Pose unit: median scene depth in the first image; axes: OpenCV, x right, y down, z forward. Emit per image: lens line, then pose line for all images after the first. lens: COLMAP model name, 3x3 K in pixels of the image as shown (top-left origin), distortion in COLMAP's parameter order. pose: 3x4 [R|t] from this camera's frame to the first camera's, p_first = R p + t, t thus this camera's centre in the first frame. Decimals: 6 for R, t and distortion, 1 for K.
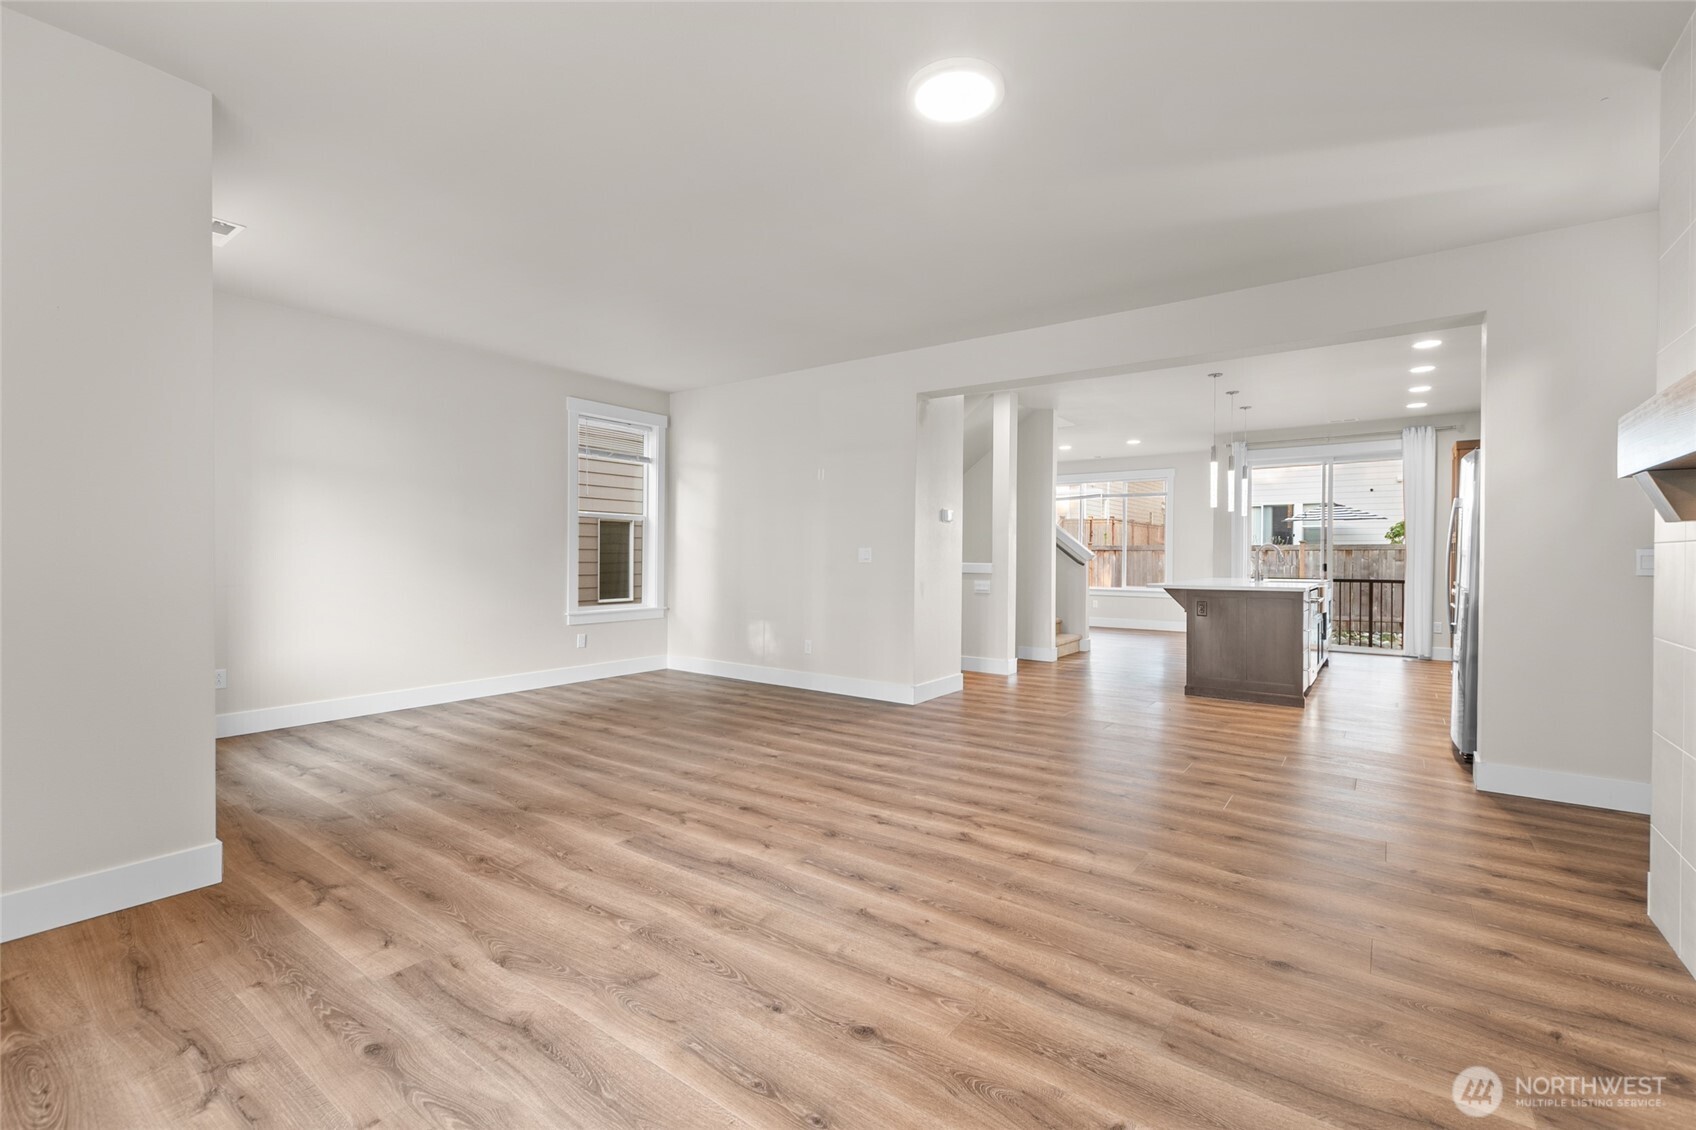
lens RADIAL K [[737.8, 0, 857.1], [0, 737.8, 565.4], [0, 0, 1]] dist [0.006606, -0.003046]
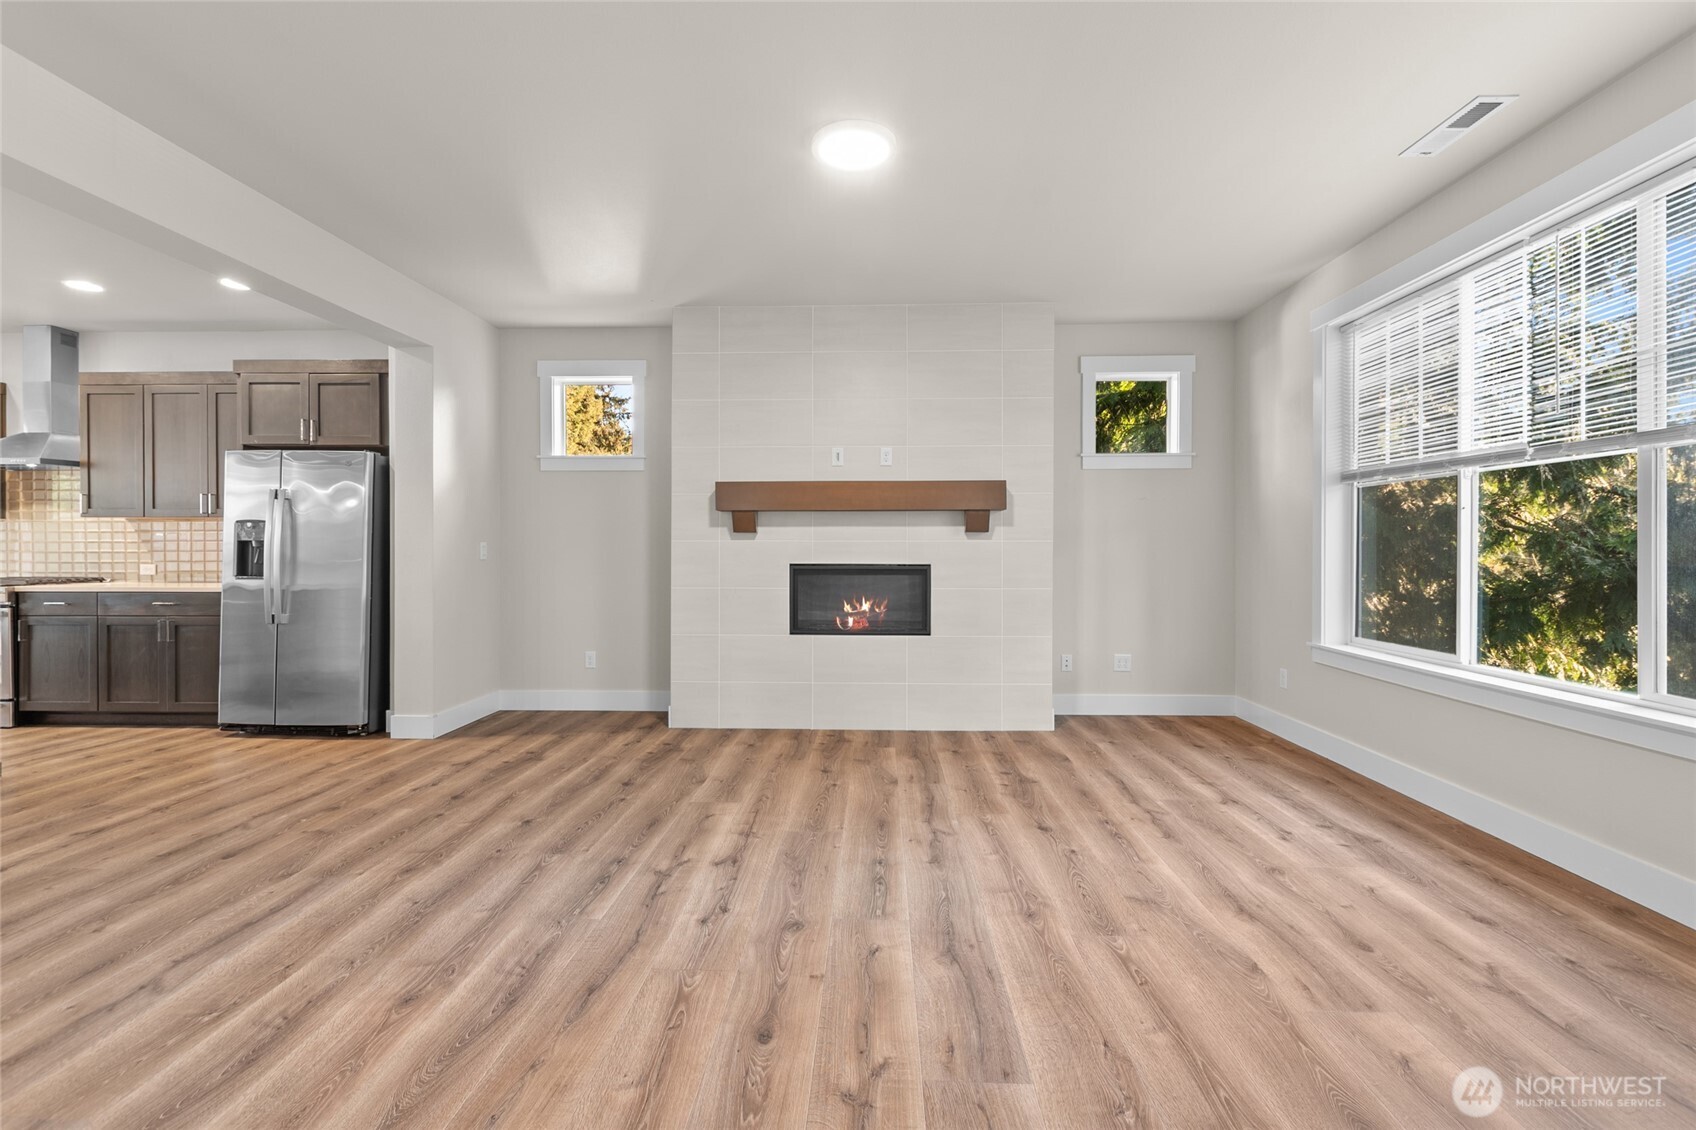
lens RADIAL K [[737.8, 0, 849.4], [0, 737.8, 550.4], [0, 0, 1]] dist [0.006606, -0.003046]
pose [[-0.555214, -0.007076, 0.831678, -0.636641], [0.007908, 0.999874, 0.013787, -0.021797], [-0.831670, 0.014232, -0.555088, 1.272213]]
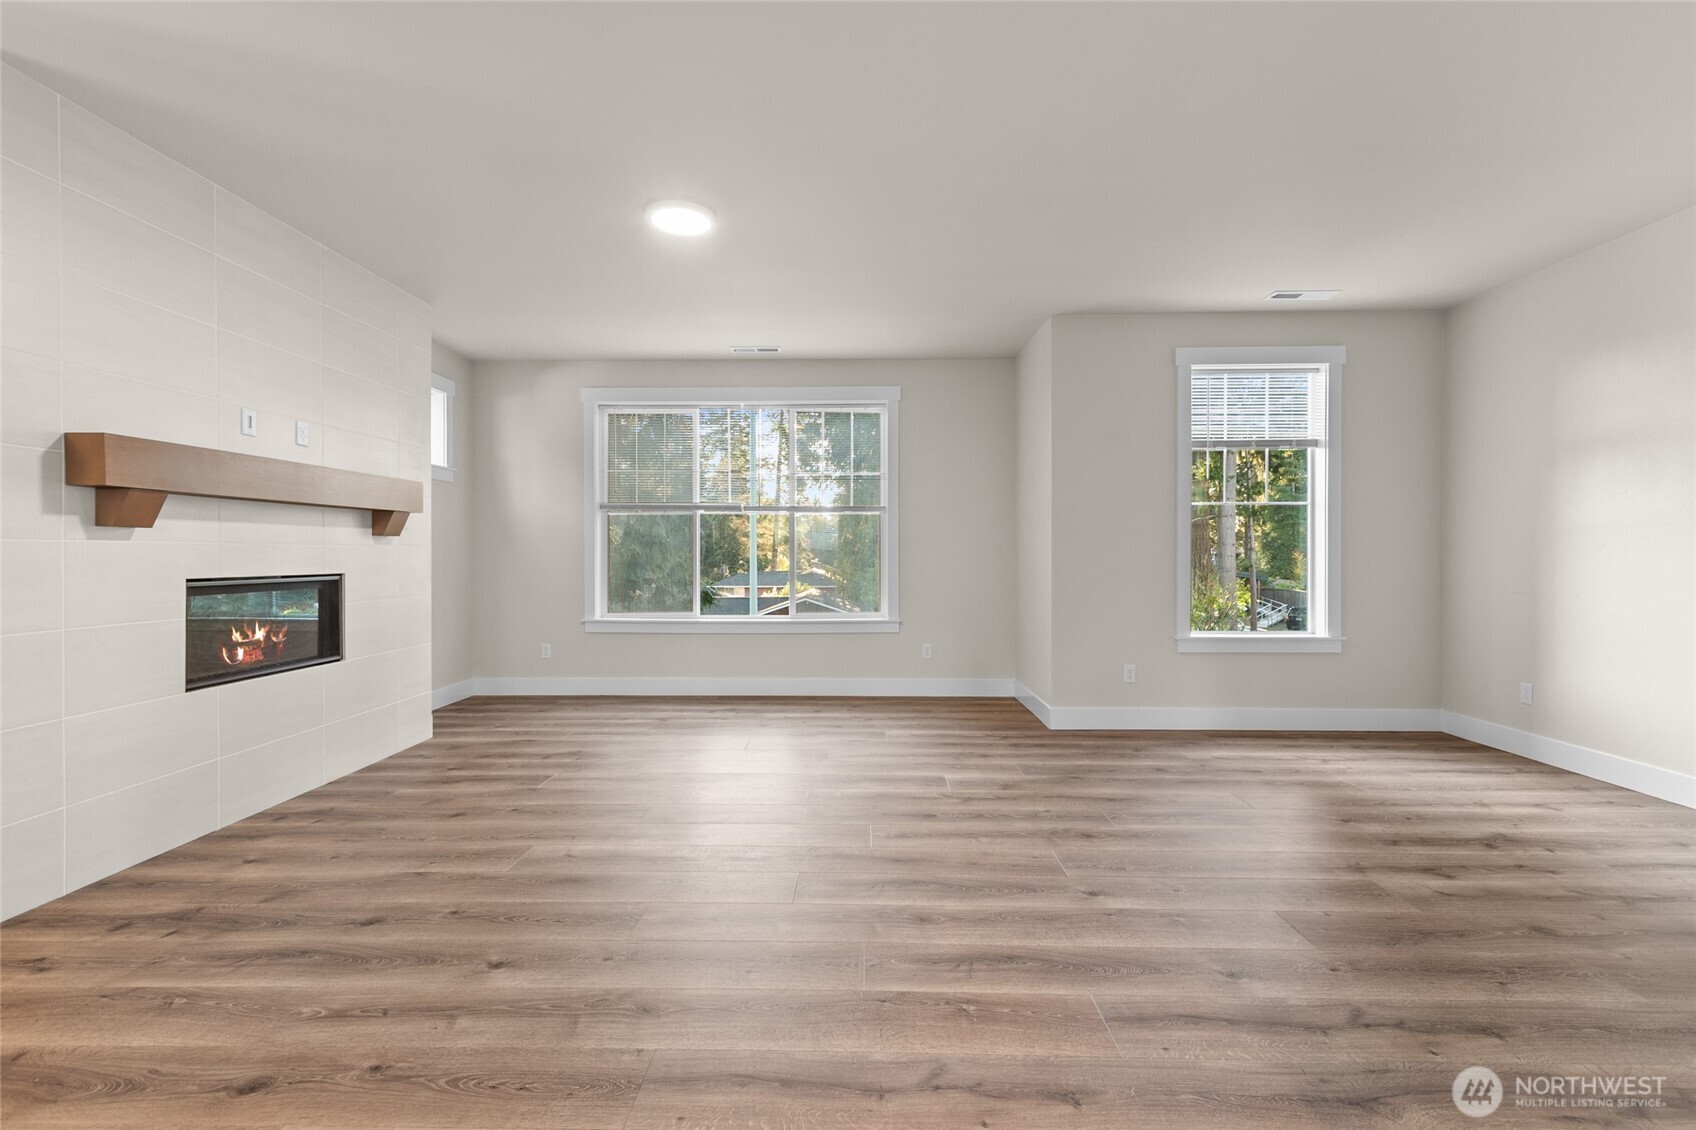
lens RADIAL K [[737.8, 0, 848.9], [0, 737.8, 556.6], [0, 0, 1]] dist [0.006606, -0.003046]
pose [[-0.821921, -0.002617, -0.569596, 0.508387], [-0.011913, 0.999850, 0.012595, -0.025318], [0.569478, 0.017137, -0.821828, 1.787935]]
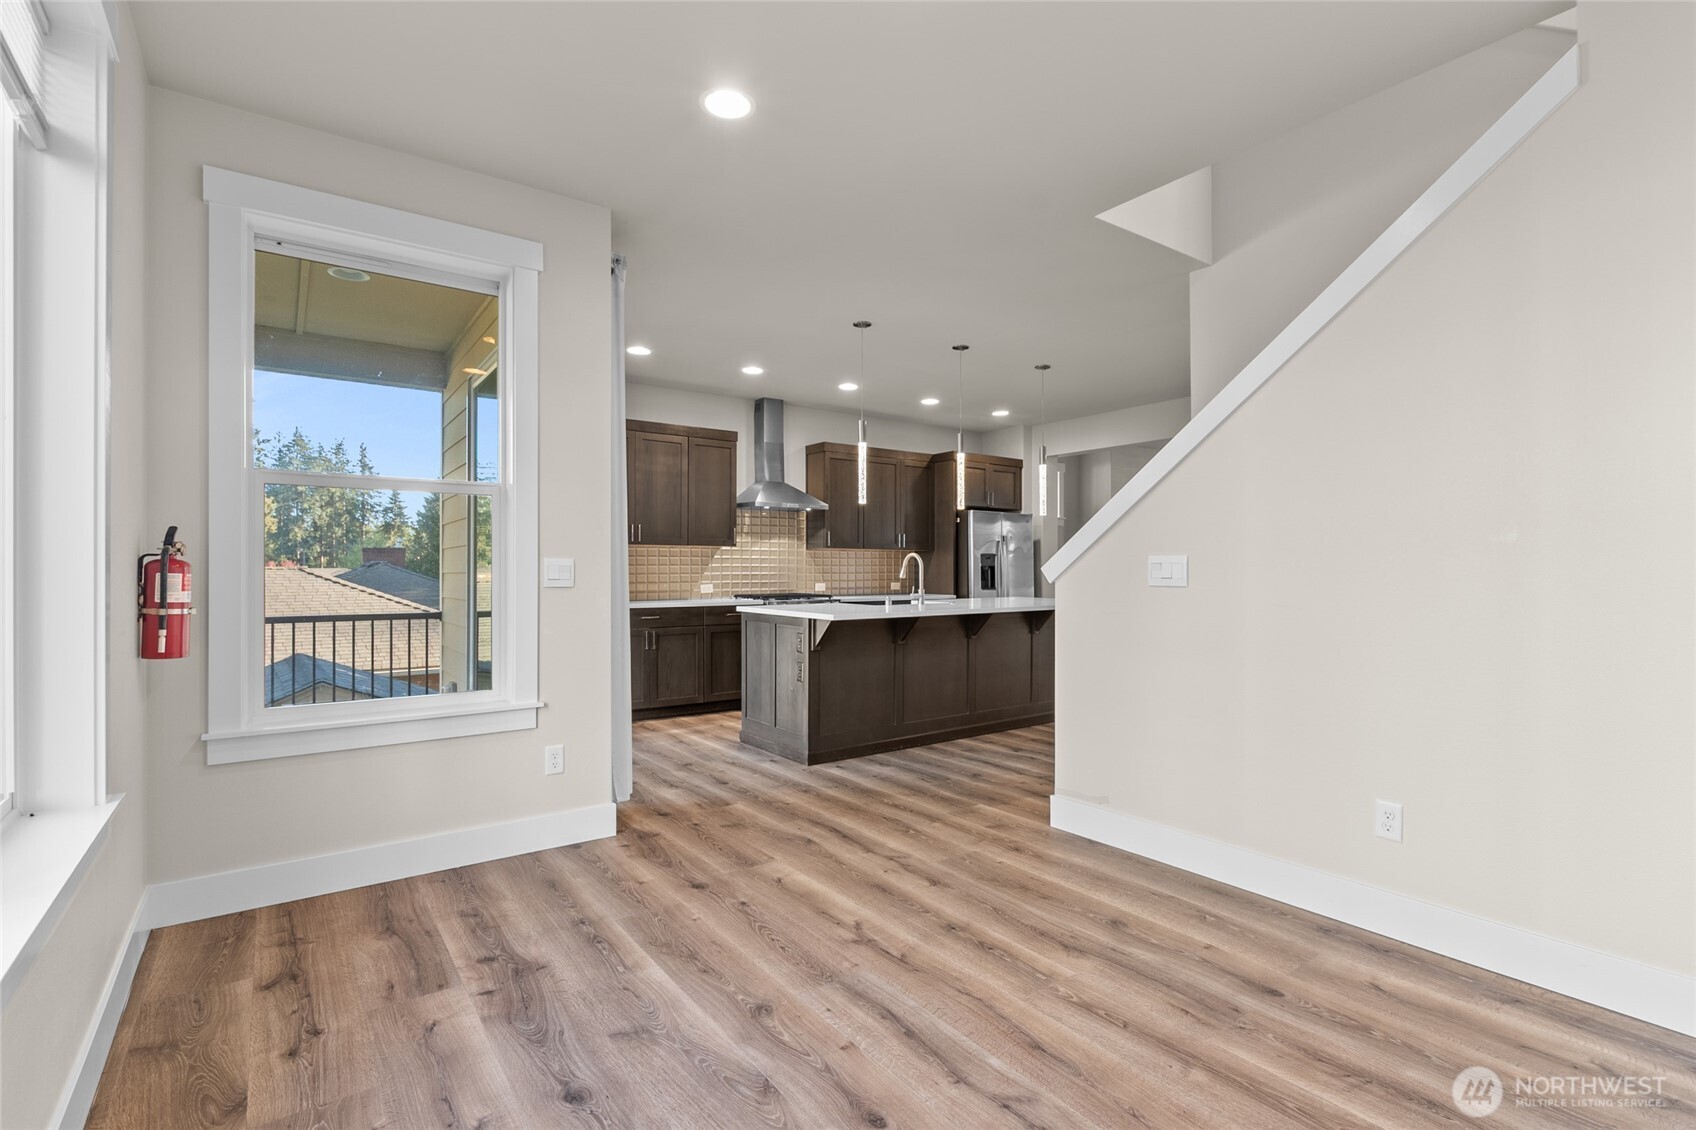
lens RADIAL K [[794.4, 0, 859.3], [0, 794.4, 565.1], [0, 0, 1]] dist [0.002072, -0.003178]
pose [[-0.953328, -0.001359, 0.301934, 0.801851], [0.000920, 0.999972, 0.007406, -0.052264], [-0.301936, 0.007339, -0.953300, 3.931275]]
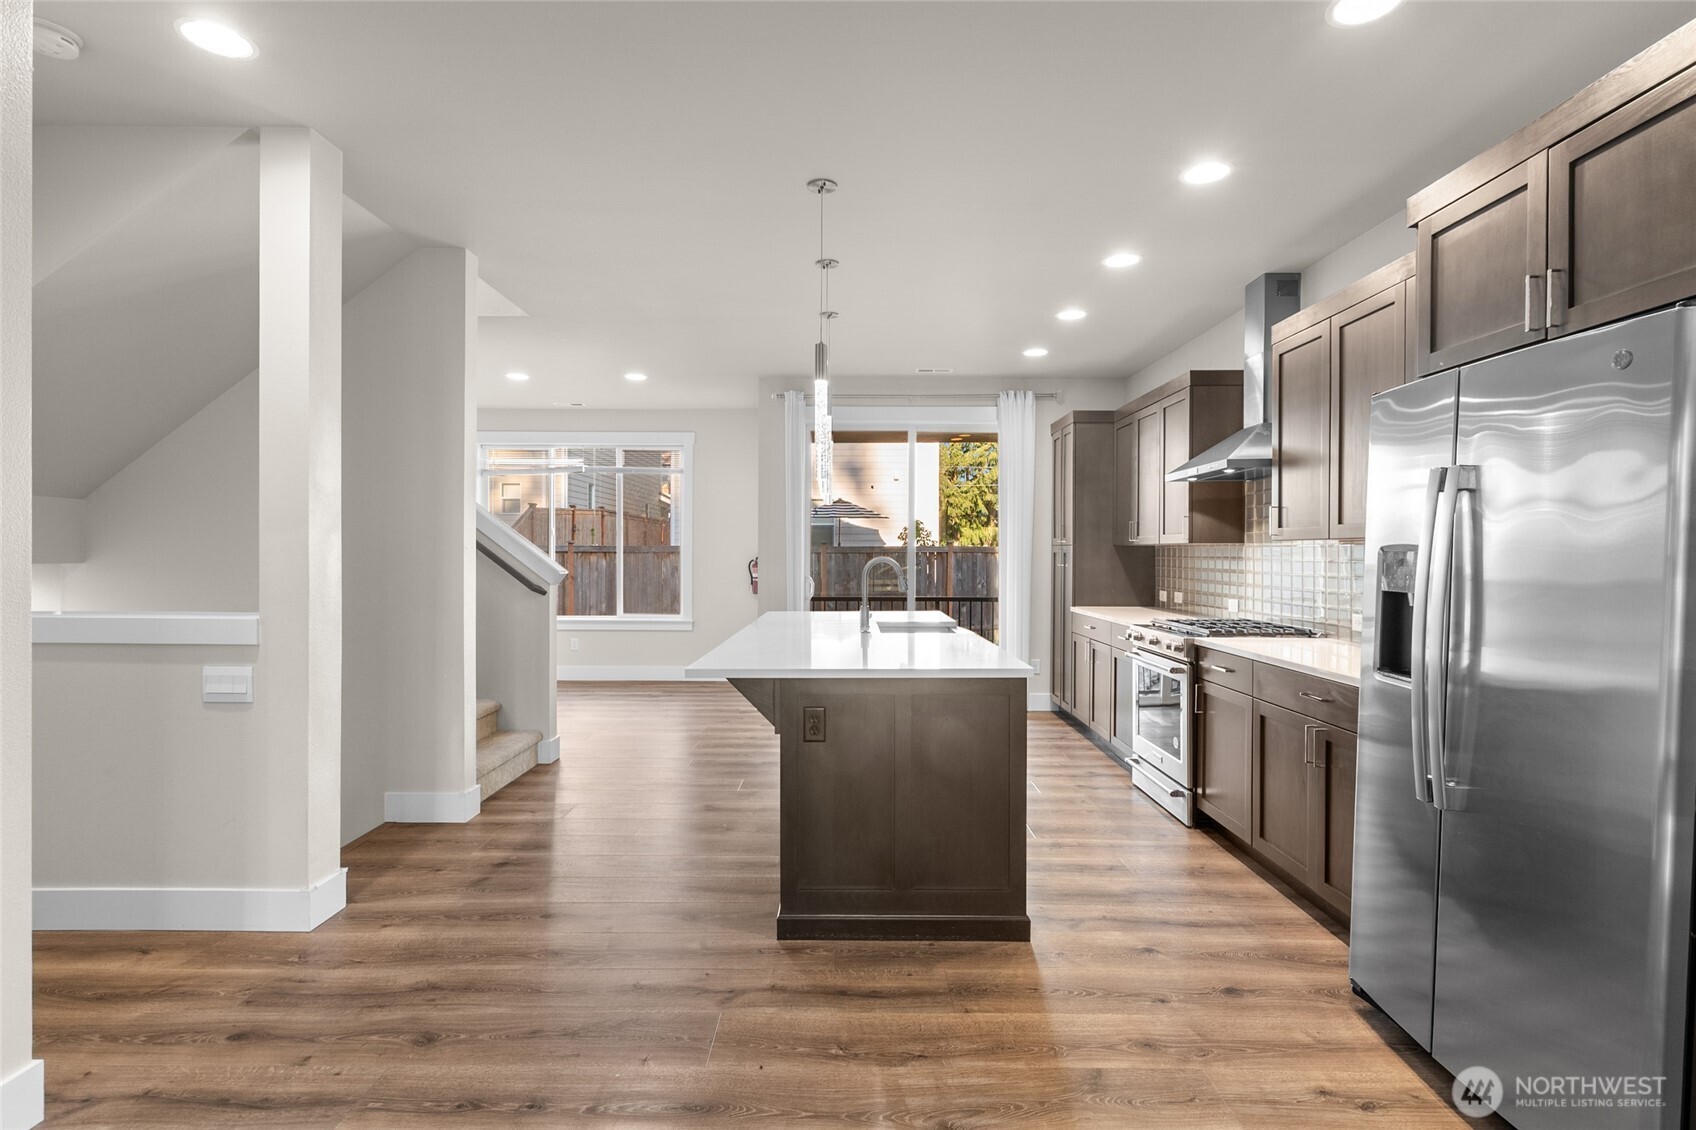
lens RADIAL K [[819.8, 0, 850.9], [0, 819.8, 562.2], [0, 0, 1]] dist [-0.000819, 0.000264]
pose [[0.810146, -0.007375, 0.586182, 0.406667], [0.007522, 0.999969, 0.002185, -0.059837], [-0.586180, 0.002639, 0.810177, 1.157829]]
